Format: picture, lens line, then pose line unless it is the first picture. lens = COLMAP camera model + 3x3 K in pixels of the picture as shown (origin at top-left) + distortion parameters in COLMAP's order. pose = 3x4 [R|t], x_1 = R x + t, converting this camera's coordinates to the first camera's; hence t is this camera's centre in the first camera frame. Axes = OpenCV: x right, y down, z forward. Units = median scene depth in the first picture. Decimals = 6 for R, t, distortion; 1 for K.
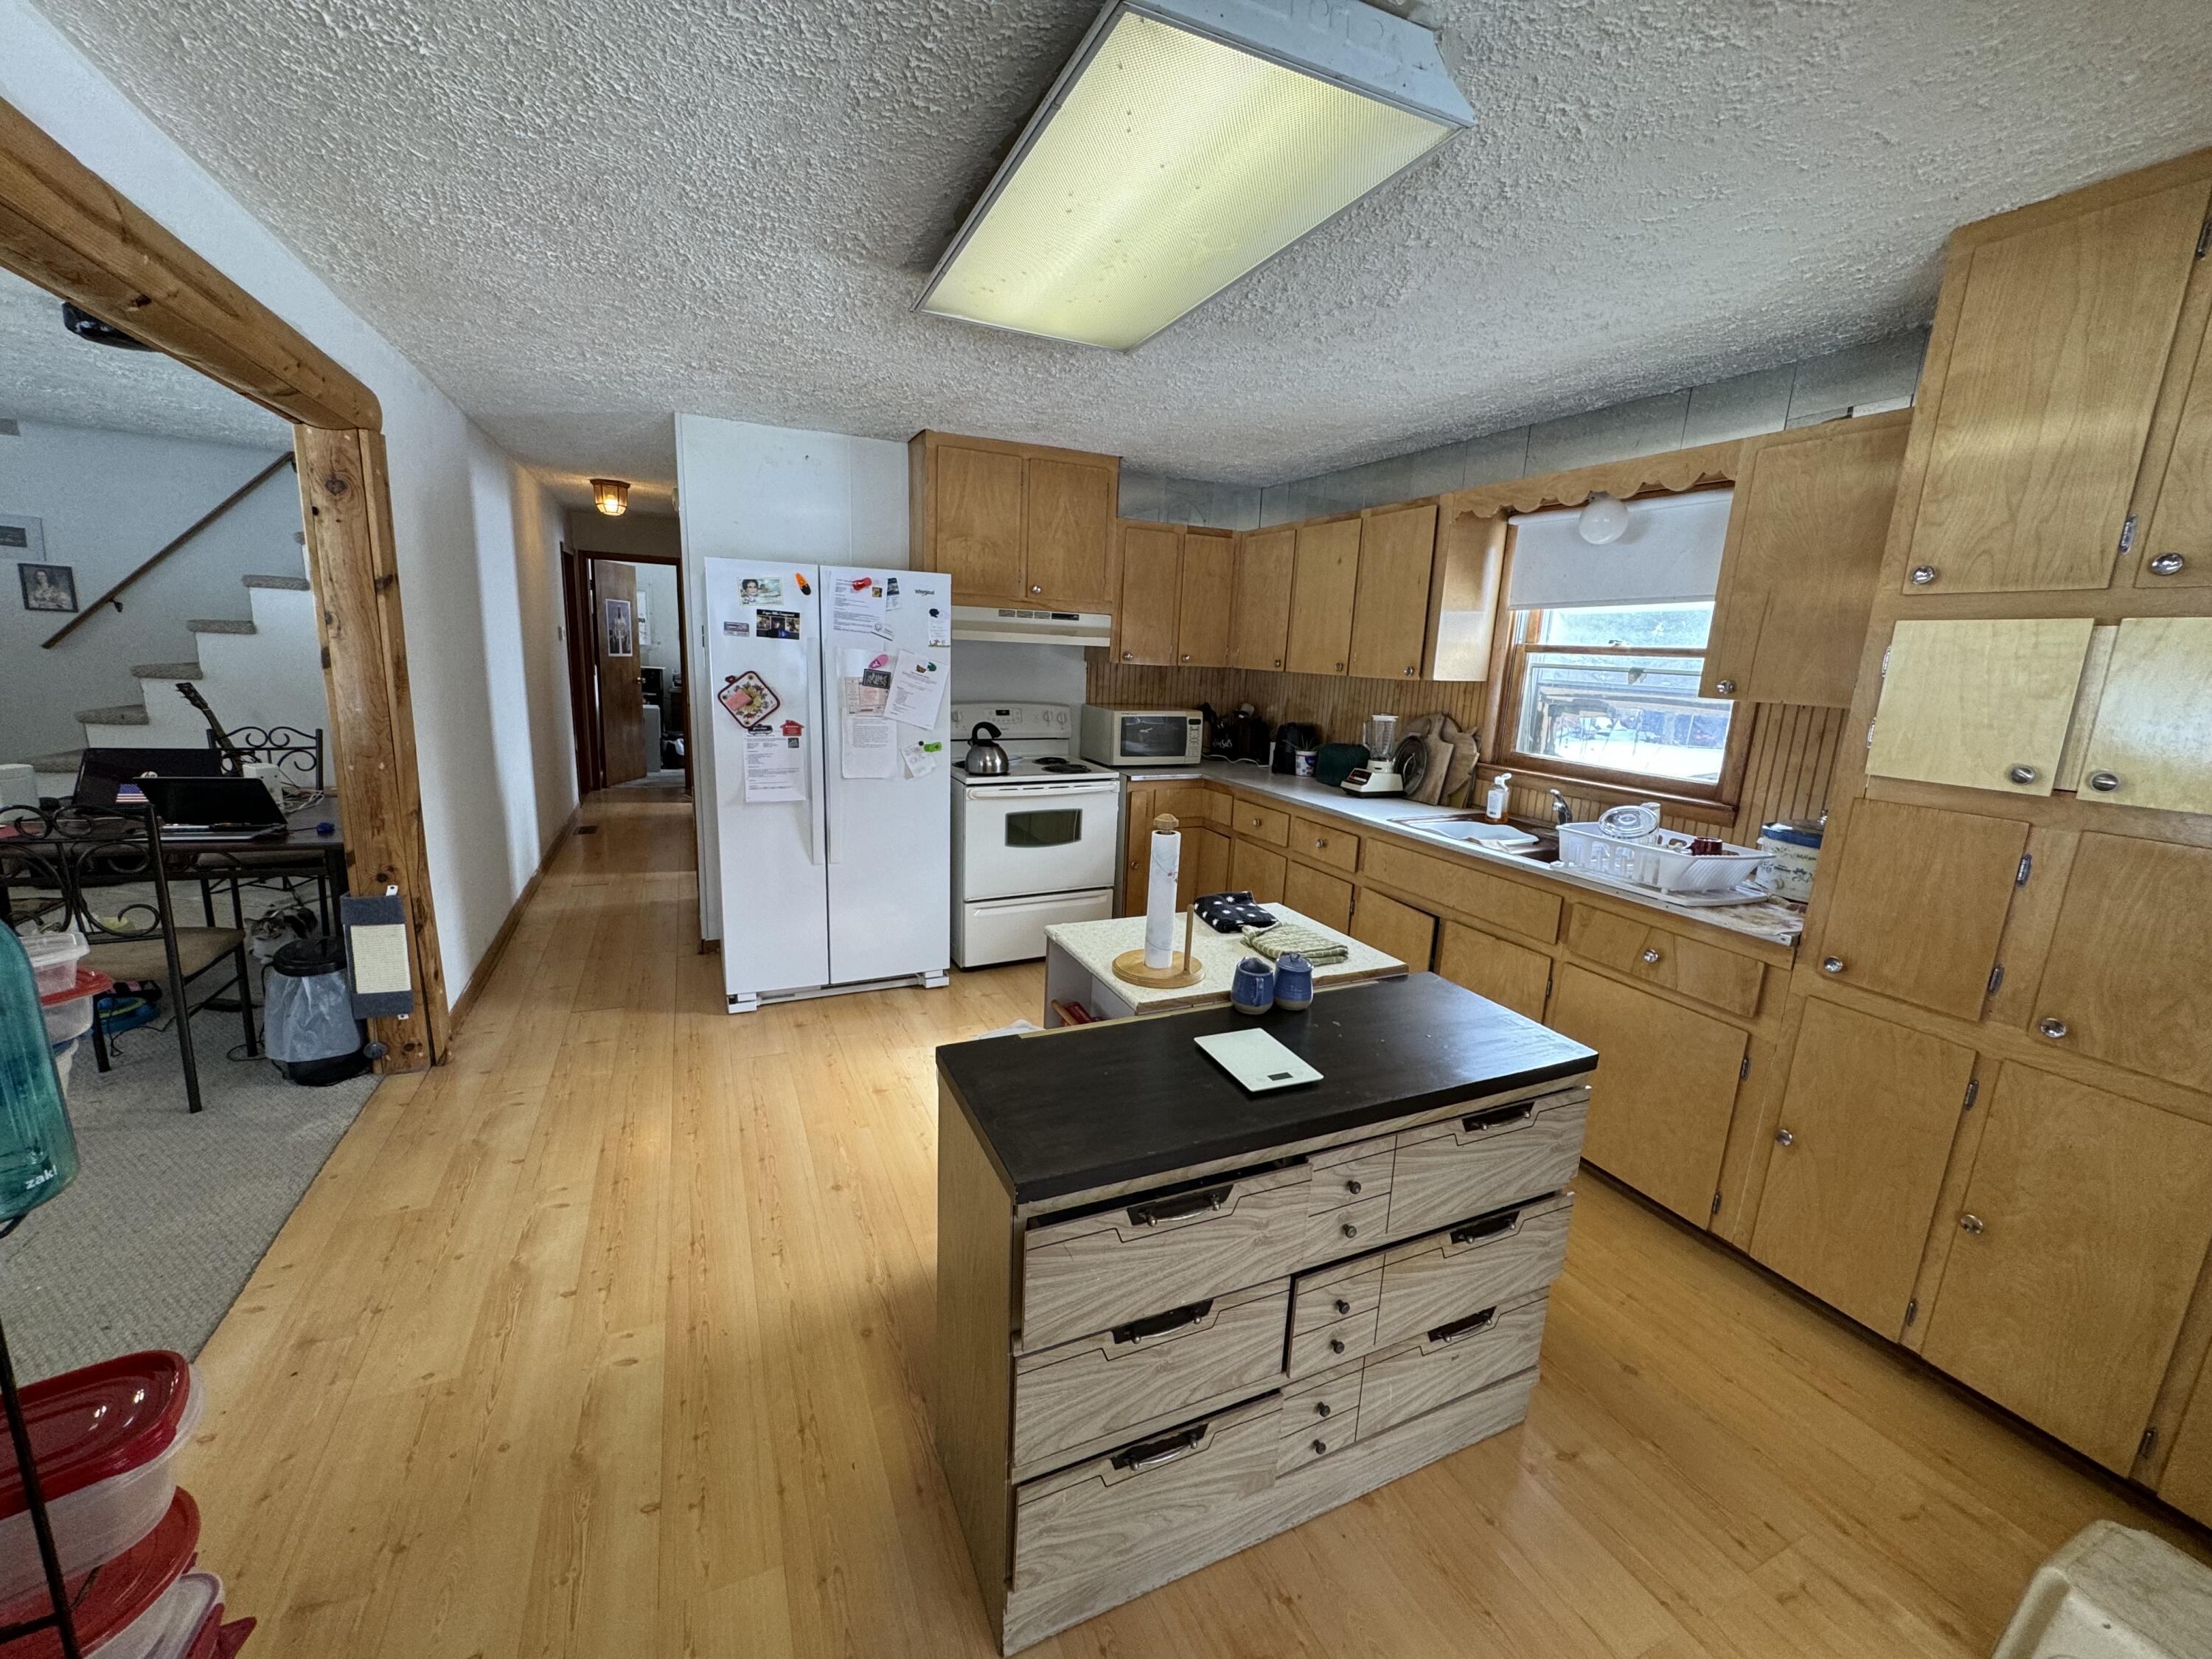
lens RADIAL K [[884.2, 0, 1097.7], [0, 884.2, 825.1], [0, 0, 1]] dist [-0.000276, 0.000156]
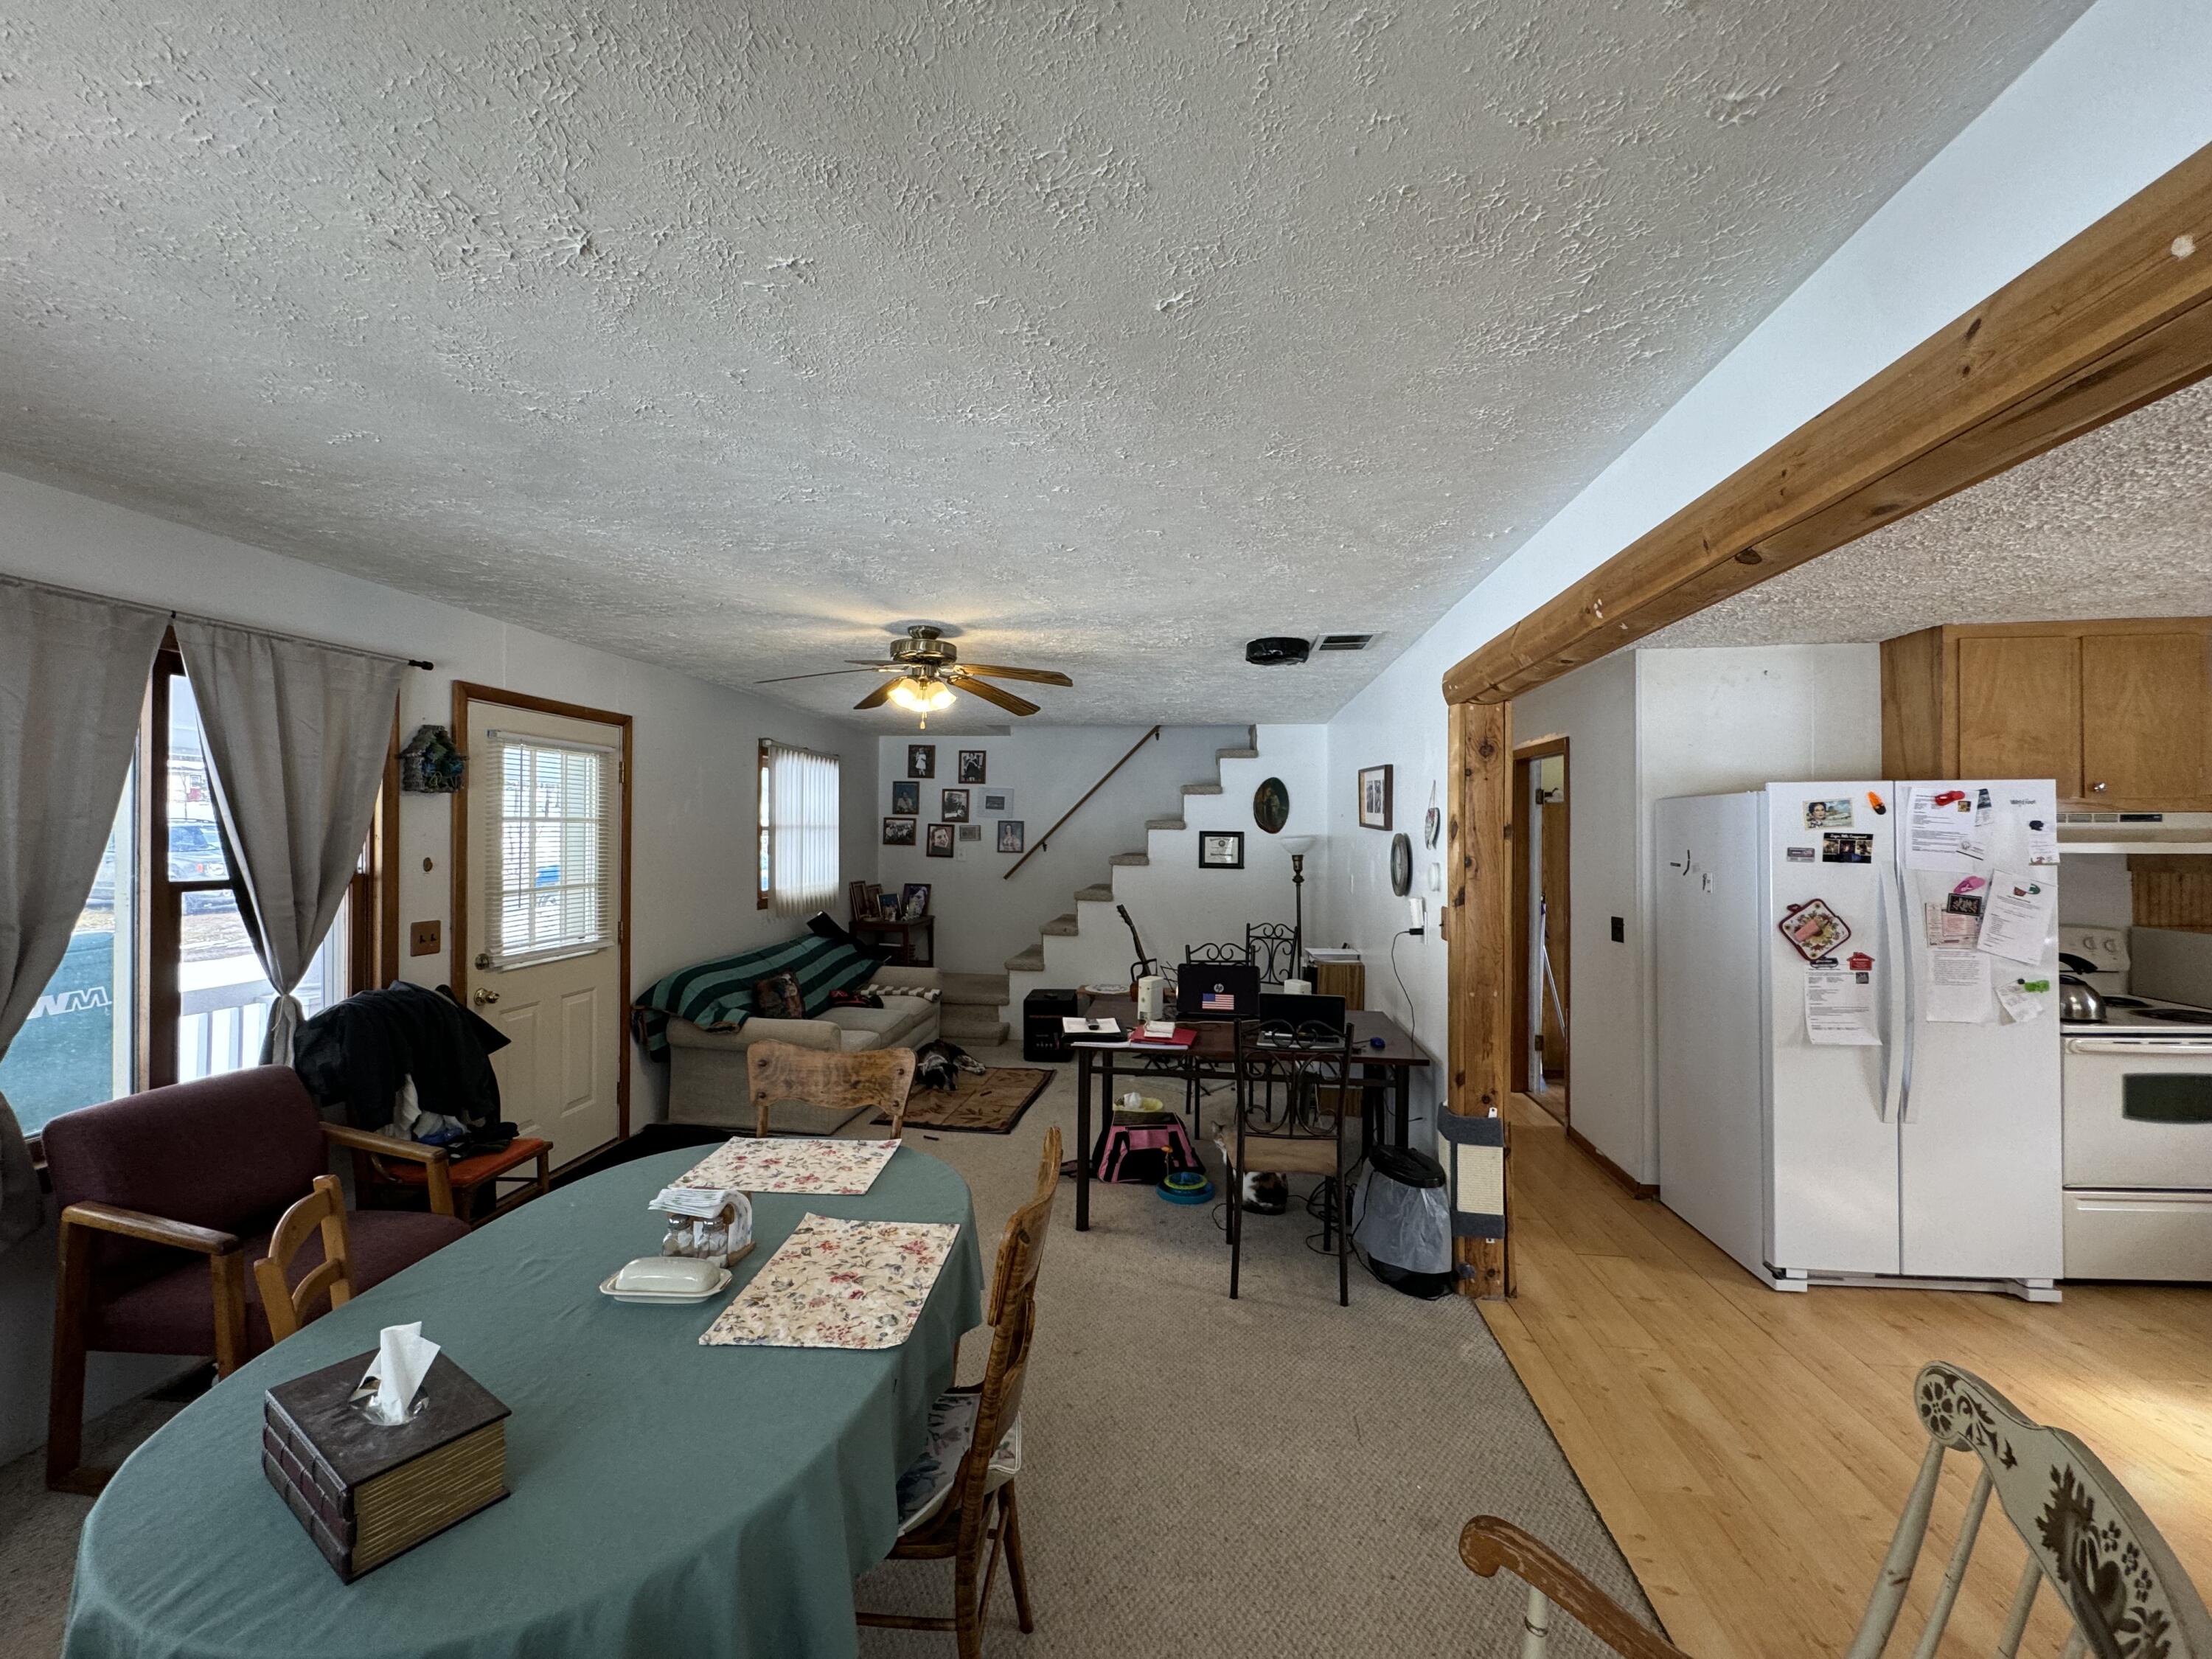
lens RADIAL K [[886.1, 0, 1106.0], [0, 886.1, 829.5], [0, 0, 1]] dist [-0.000718, 0.000180]
pose [[0.855091, -0.049148, -0.516144, -0.526899], [-0.063660, 0.978012, -0.198594, -0.014497], [0.514555, 0.202674, 0.833160, -0.155864]]
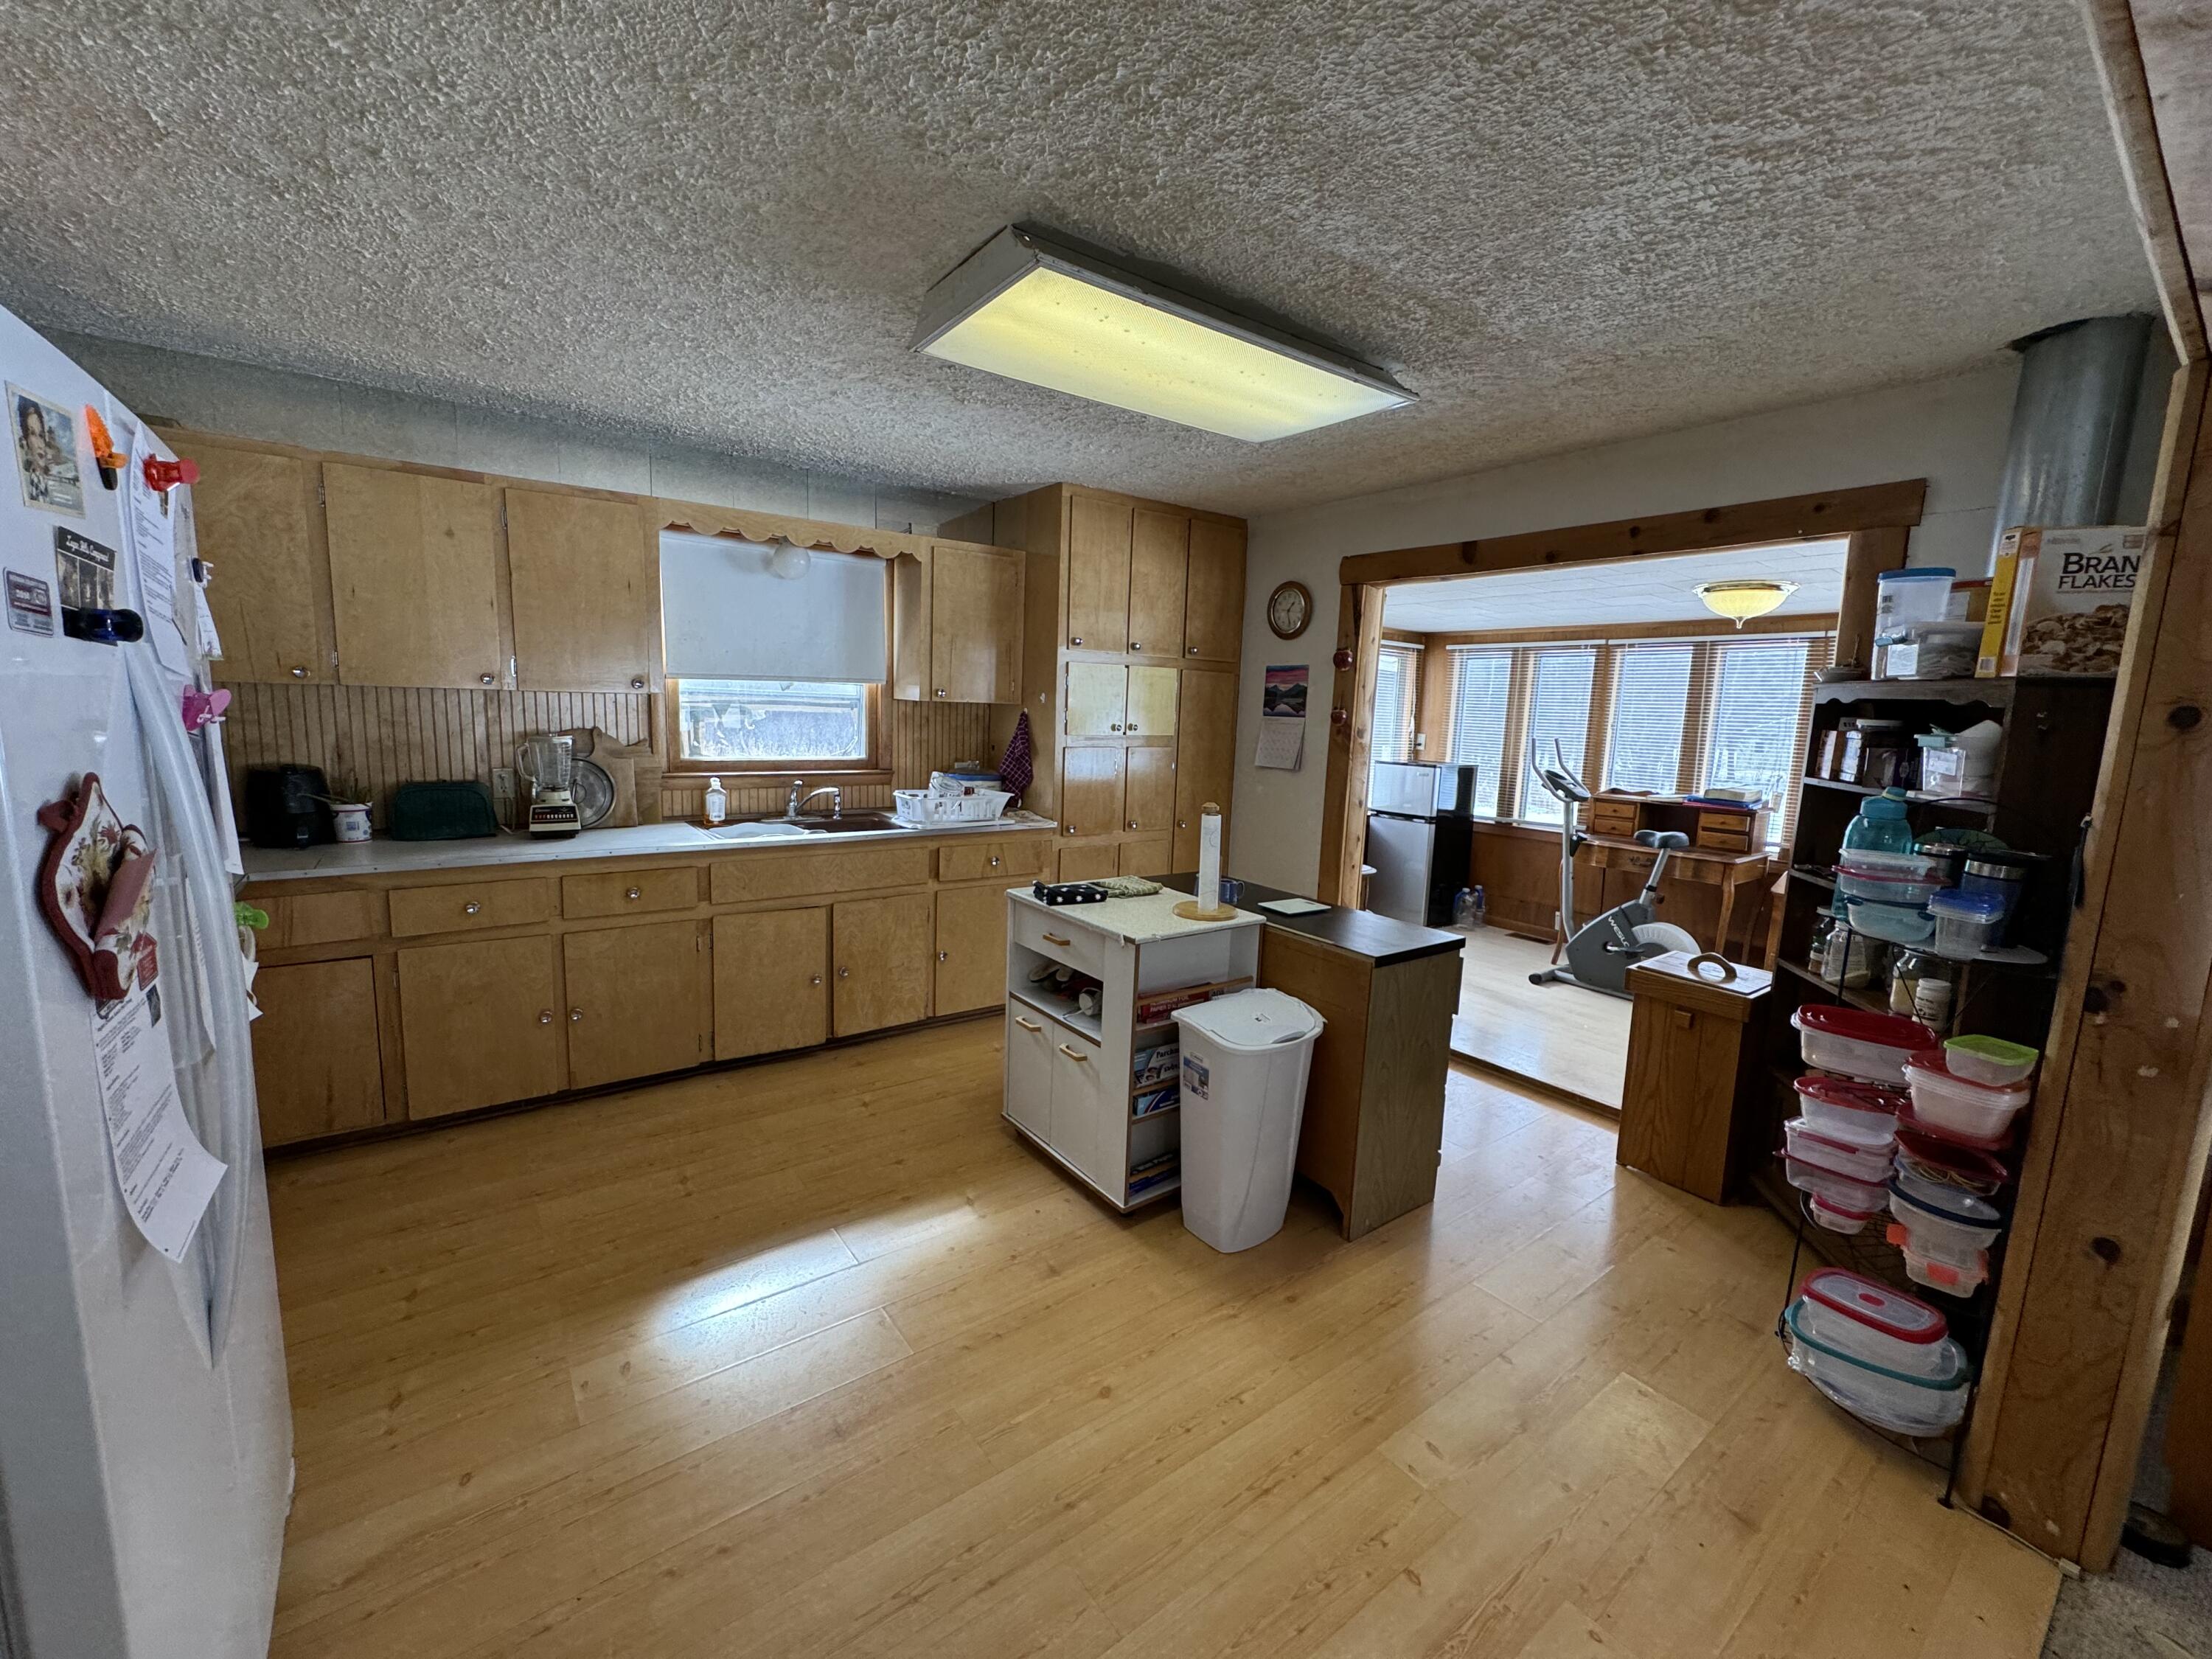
lens RADIAL K [[884.2, 0, 1097.7], [0, 884.2, 825.1], [0, 0, 1]] dist [-0.000276, 0.000156]
pose [[-0.198918, -0.183573, 0.962669, -0.675278], [0.150813, 0.964865, 0.215155, -0.163772], [-0.968342, 0.187981, -0.164244, 0.735949]]
